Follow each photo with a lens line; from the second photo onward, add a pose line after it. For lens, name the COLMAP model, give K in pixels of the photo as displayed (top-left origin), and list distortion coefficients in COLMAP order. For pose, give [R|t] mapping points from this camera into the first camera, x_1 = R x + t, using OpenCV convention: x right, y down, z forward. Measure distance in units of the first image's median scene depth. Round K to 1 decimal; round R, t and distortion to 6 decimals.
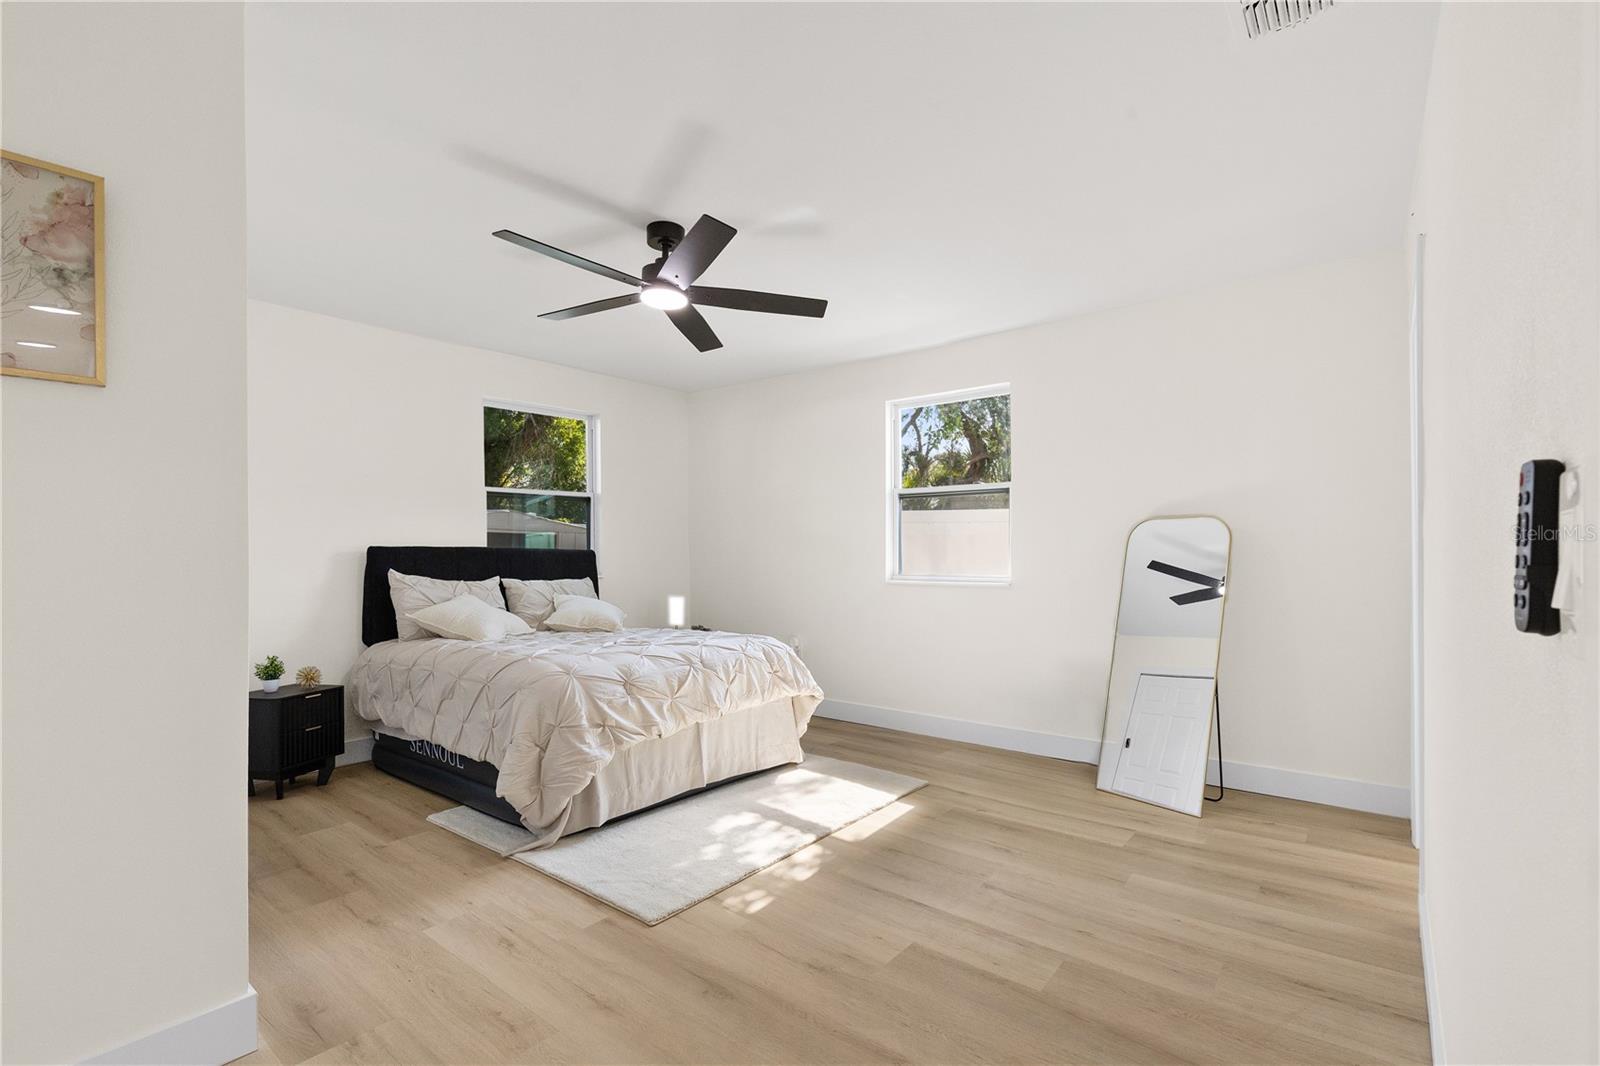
lens RADIAL K [[719.9, 0, 812.5], [0, 719.9, 544.4], [0, 0, 1]] dist [0.003621, 0.000168]
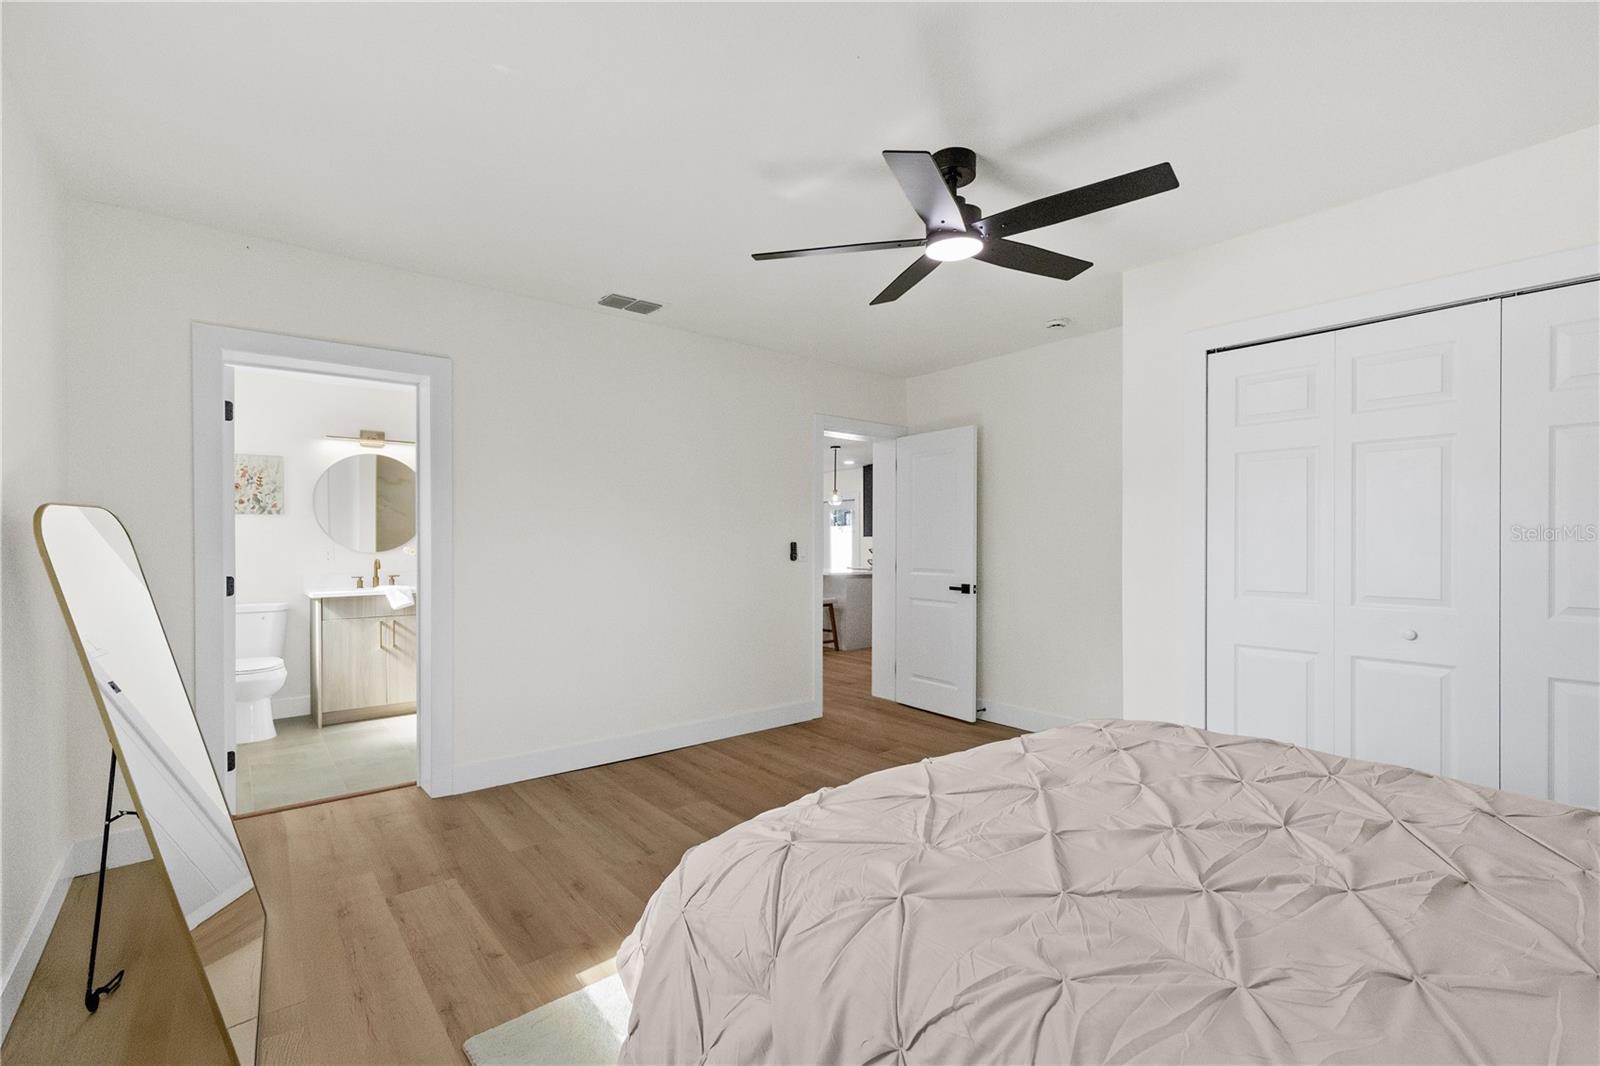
lens RADIAL K [[719.9, 0, 812.5], [0, 719.9, 544.4], [0, 0, 1]] dist [0.003621, 0.000168]
pose [[-0.976793, 0.009282, 0.213986, -0.210802], [0.006629, 0.999892, -0.013114, 0.009234], [-0.214085, -0.011392, -0.976749, 1.742103]]
